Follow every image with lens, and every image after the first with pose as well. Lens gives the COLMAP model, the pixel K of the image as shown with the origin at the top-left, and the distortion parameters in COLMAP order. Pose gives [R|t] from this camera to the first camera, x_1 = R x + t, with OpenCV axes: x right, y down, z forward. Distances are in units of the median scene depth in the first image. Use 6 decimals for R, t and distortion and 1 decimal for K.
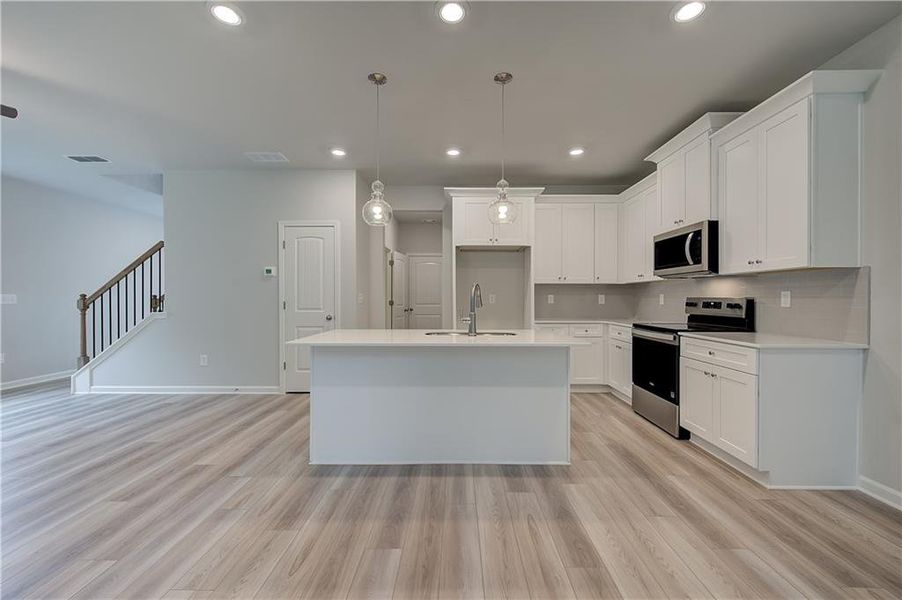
lens RADIAL K [[361.2, 0, 453.8], [0, 361.2, 299.7], [0, 0, 1]] dist [0.002584, -0.000256]
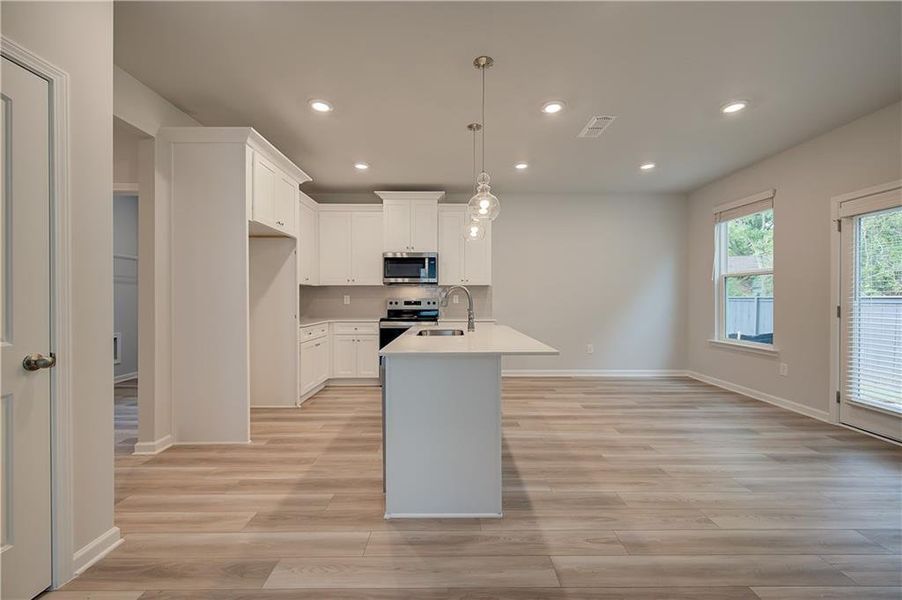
lens RADIAL K [[361.2, 0, 453.8], [0, 361.2, 299.7], [0, 0, 1]] dist [0.002584, -0.000256]
pose [[-0.016824, -0.003661, 0.999852, -0.966620], [0.004938, 0.999981, 0.003745, -0.005618], [-0.999846, 0.005000, -0.016805, 0.929312]]
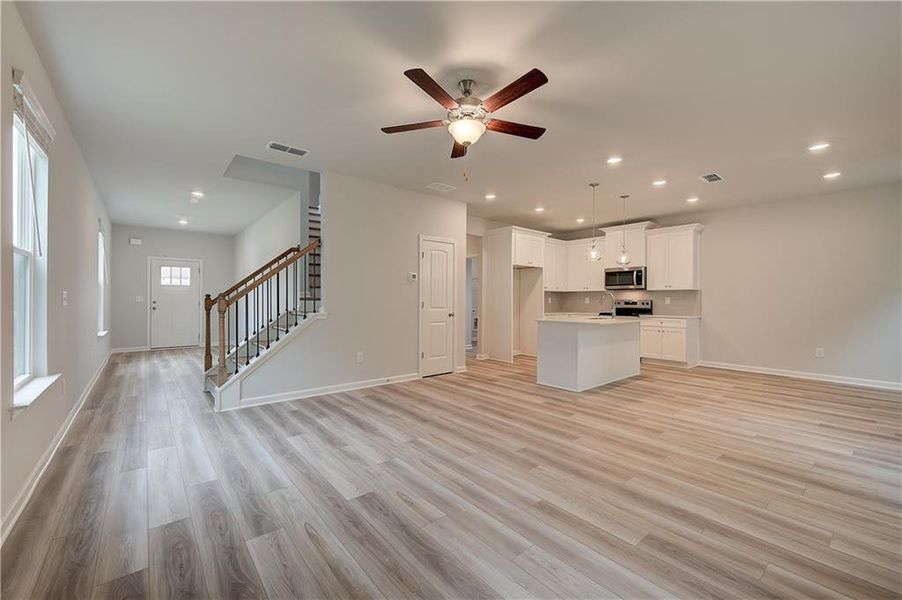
lens RADIAL K [[364.7, 0, 439.9], [0, 364.7, 300.7], [0, 0, 1]] dist [-0.000136, -0.000037]
pose [[0.773375, 0.000904, 0.633948, -1.739355], [-0.002054, 0.999997, 0.001080, -0.000838], [-0.633945, -0.002137, 0.773375, 0.026587]]
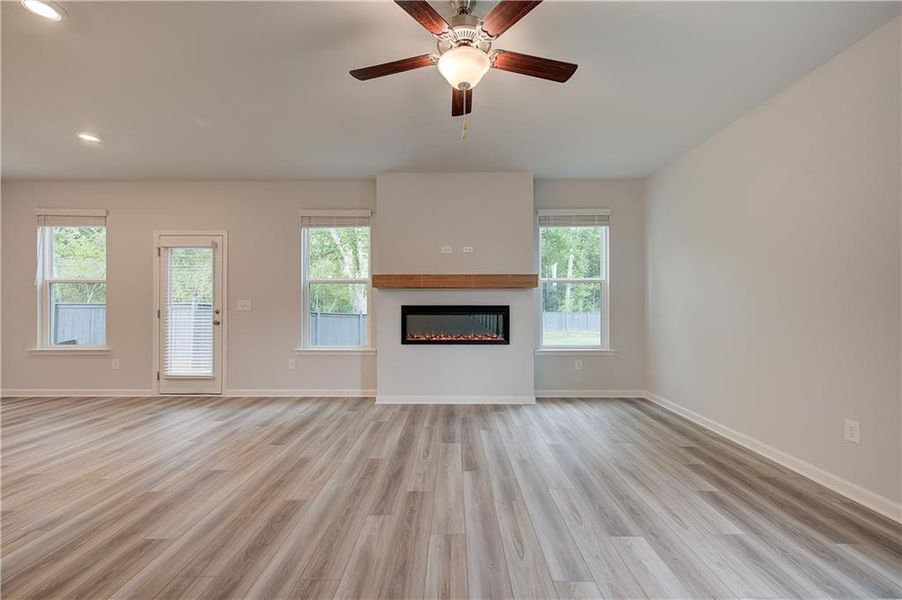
lens RADIAL K [[364.0, 0, 451.4], [0, 364.0, 302.6], [0, 0, 1]] dist [0.001501, -0.000329]
pose [[-0.999989, 0.000059, -0.004648, -1.111745], [0.000057, 1.000000, 0.000472, -0.007864], [0.004648, 0.000472, -0.999989, 1.281402]]
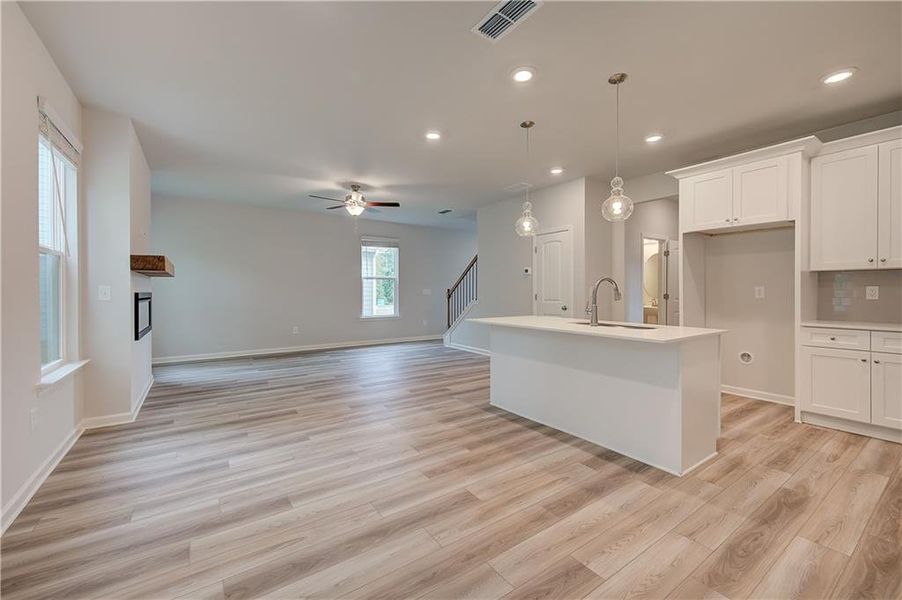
lens RADIAL K [[367.5, 0, 452.4], [0, 367.5, 294.3], [0, 0, 1]] dist [0.001961, -0.000089]
pose [[0.578691, 0.006731, -0.815519, 0.613038], [-0.002891, 0.999977, 0.006202, -0.001726], [0.815542, -0.001232, 0.578696, 0.004915]]
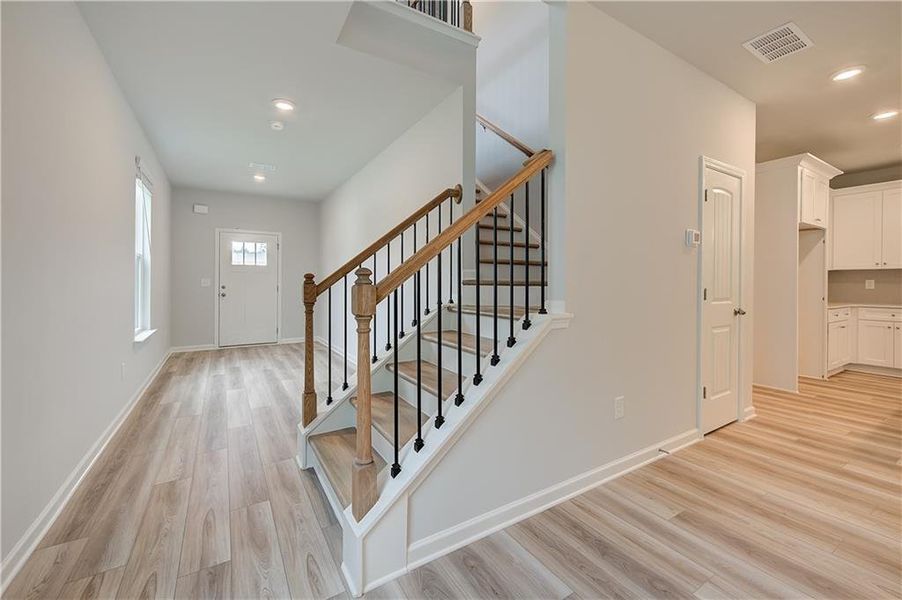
lens RADIAL K [[371.2, 0, 462.5], [0, 371.2, 283.2], [0, 0, 1]] dist [0.009656, 0.000129]
pose [[0.836395, 0.001094, 0.548126, -1.682655], [-0.000617, 0.999999, -0.001053, -0.003293], [-0.548127, 0.000542, 0.836395, 1.009789]]
